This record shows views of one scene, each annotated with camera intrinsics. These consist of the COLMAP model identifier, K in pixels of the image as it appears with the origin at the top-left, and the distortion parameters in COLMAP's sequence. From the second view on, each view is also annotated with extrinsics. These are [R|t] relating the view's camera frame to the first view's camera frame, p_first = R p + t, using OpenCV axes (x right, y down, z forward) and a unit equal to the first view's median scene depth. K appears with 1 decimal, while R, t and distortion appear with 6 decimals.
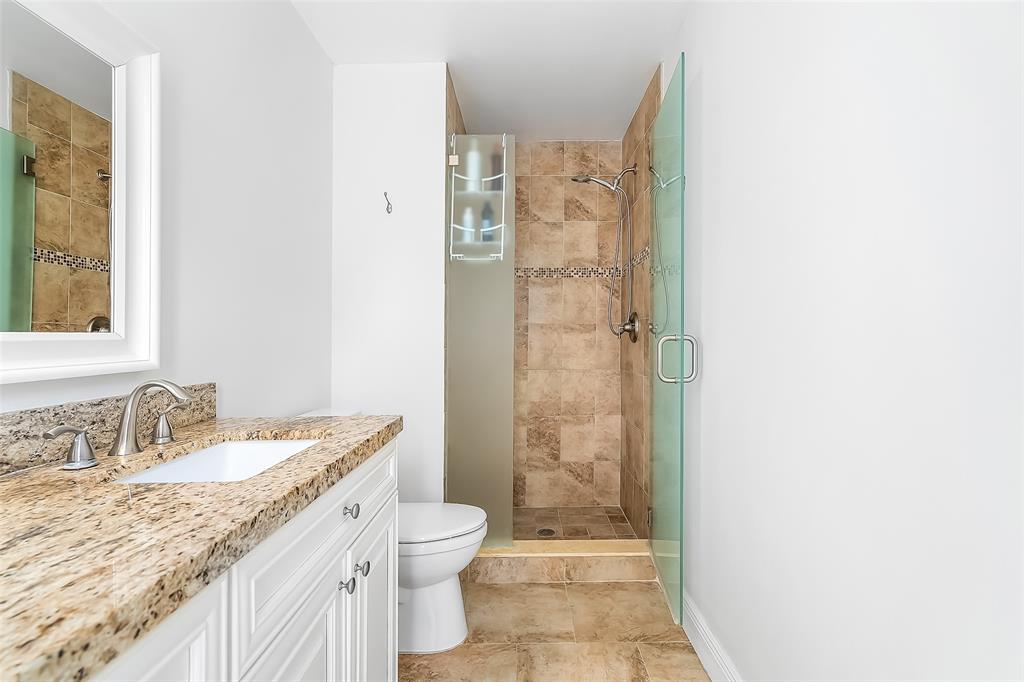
lens RADIAL K [[497.0, 0, 512.9], [0, 497.0, 335.1], [0, 0, 1]] dist [-0.006406, -0.000711]
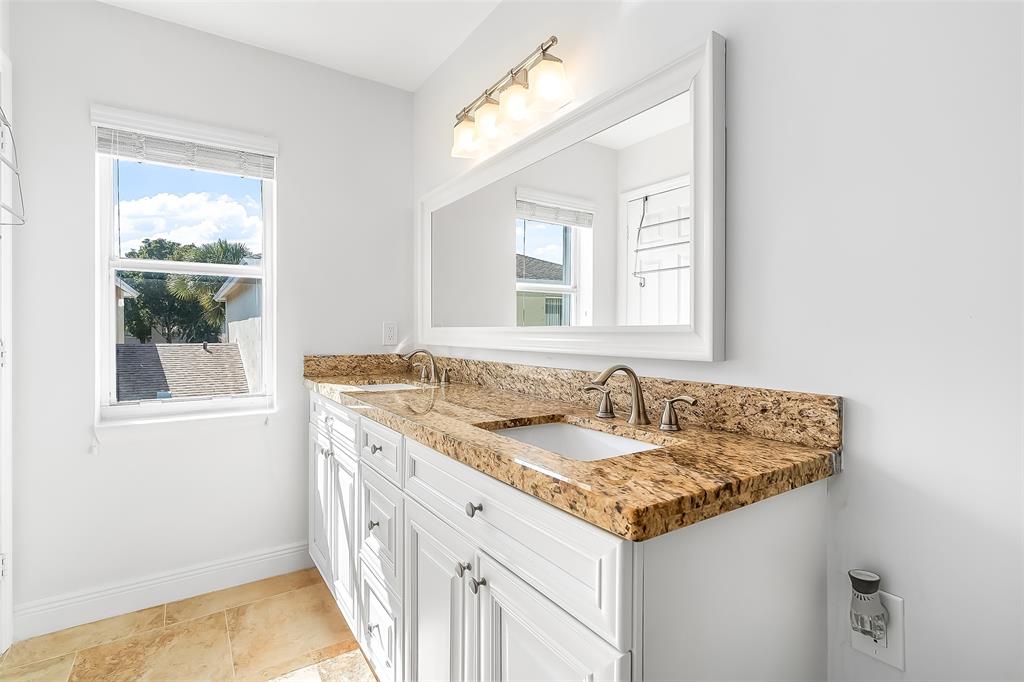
lens RADIAL K [[497.0, 0, 512.9], [0, 497.0, 335.1], [0, 0, 1]] dist [-0.006406, -0.000711]
pose [[-0.827156, 0.004714, -0.561953, 0.070522], [0.000930, 0.999975, 0.007019, 0.005746], [0.561972, 0.005283, -0.827139, 0.794330]]
